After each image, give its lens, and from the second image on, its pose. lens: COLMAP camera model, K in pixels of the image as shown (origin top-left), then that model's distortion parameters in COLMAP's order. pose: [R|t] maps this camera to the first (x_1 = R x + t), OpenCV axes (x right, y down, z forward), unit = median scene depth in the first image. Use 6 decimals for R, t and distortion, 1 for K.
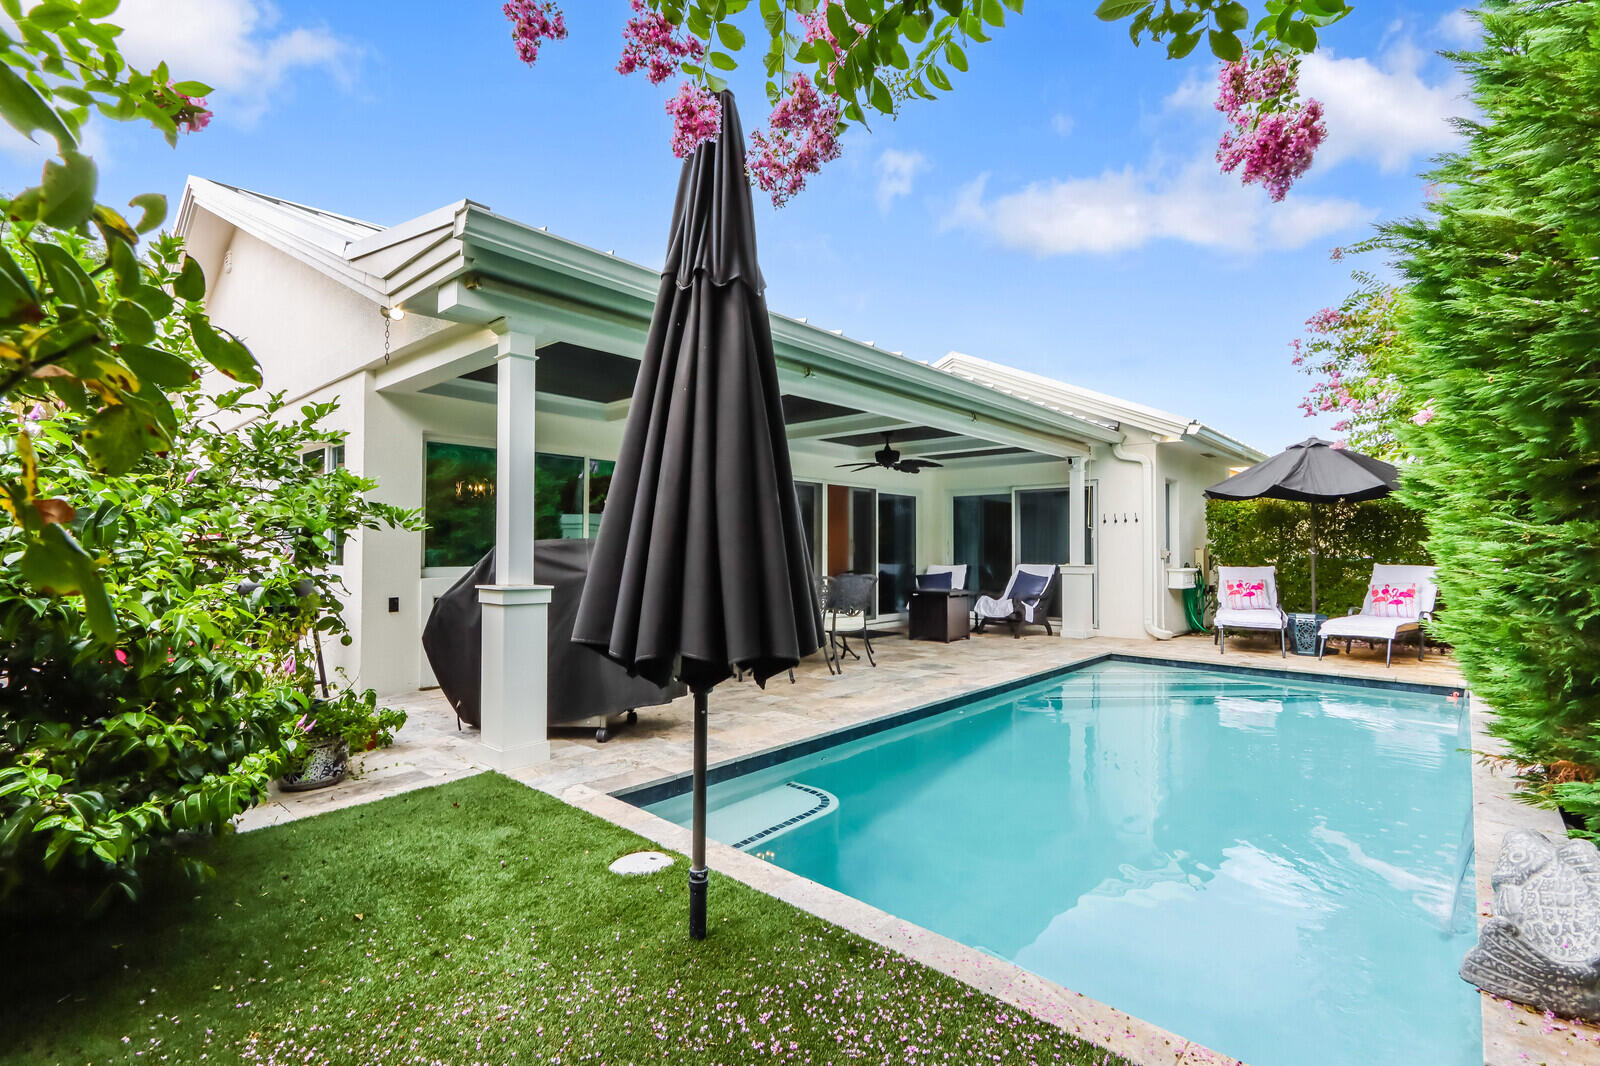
lens RADIAL K [[735.3, 0, 790.2], [0, 735.3, 535.6], [0, 0, 1]] dist [0.004856, 0.001144]
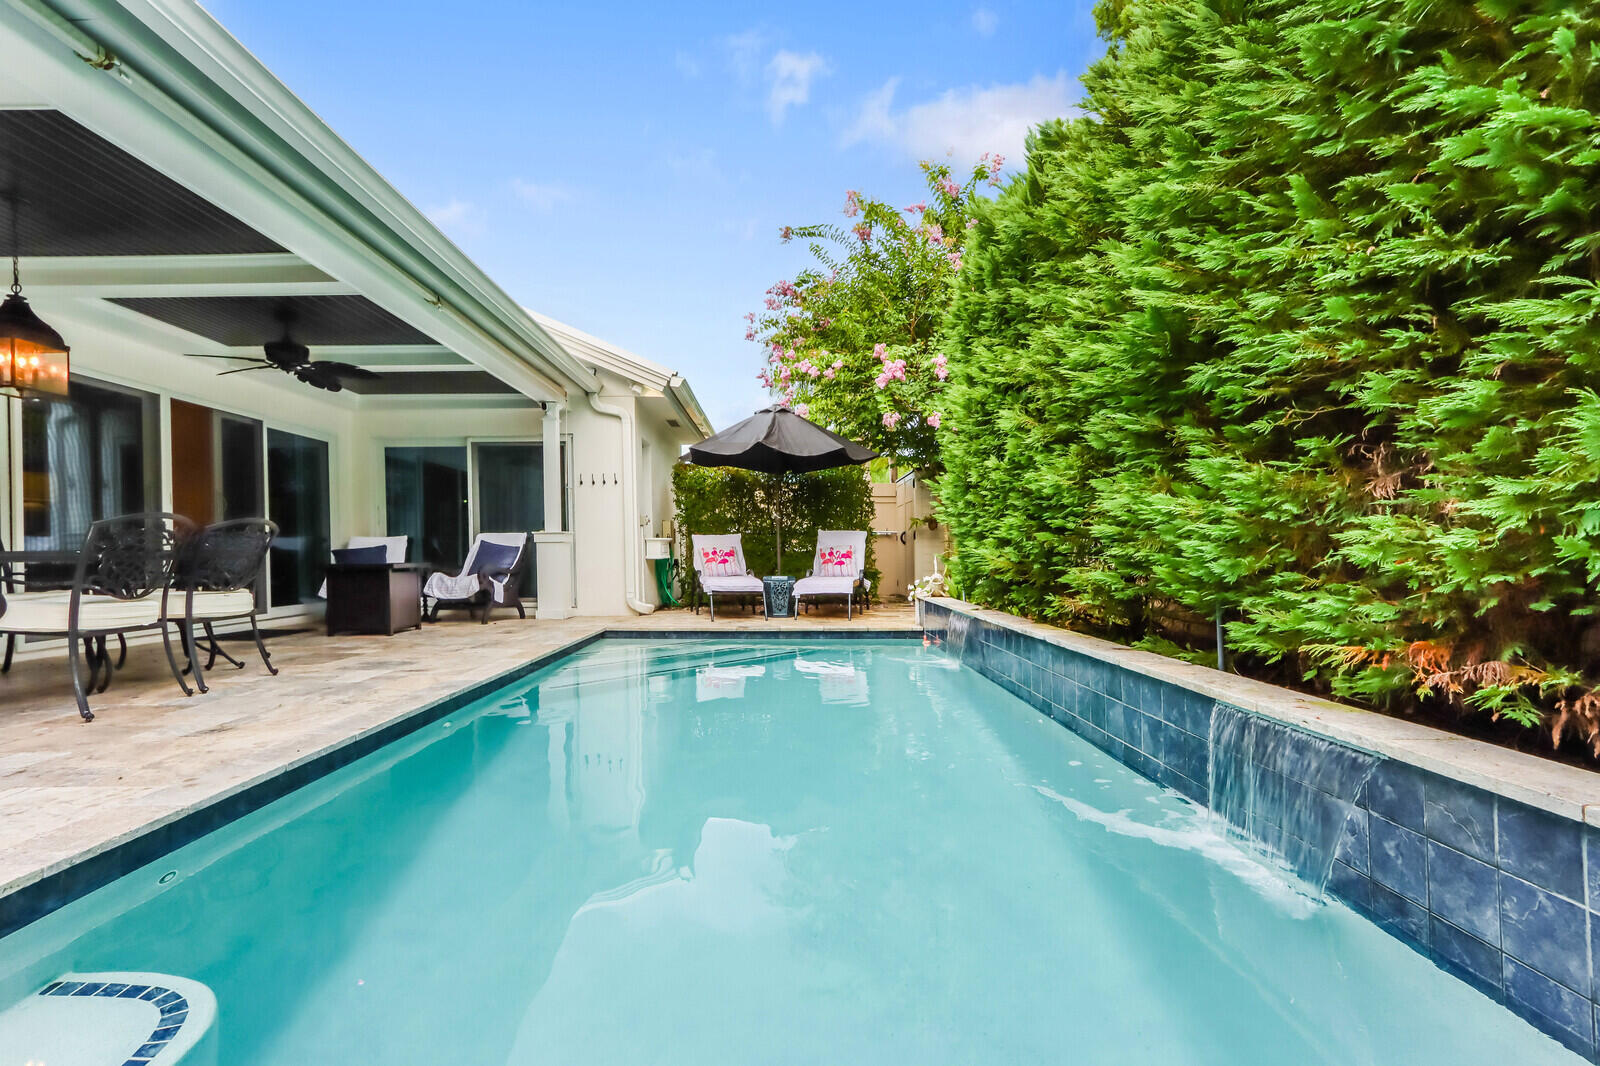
lens RADIAL K [[752.6, 0, 758.9], [0, 752.6, 564.0], [0, 0, 1]] dist [0.001957, -0.000027]
pose [[0.758013, -0.017791, 0.651997, 0.011252], [-0.003786, 0.999491, 0.031675, 0.051121], [-0.652229, -0.026479, 0.757560, 0.214581]]
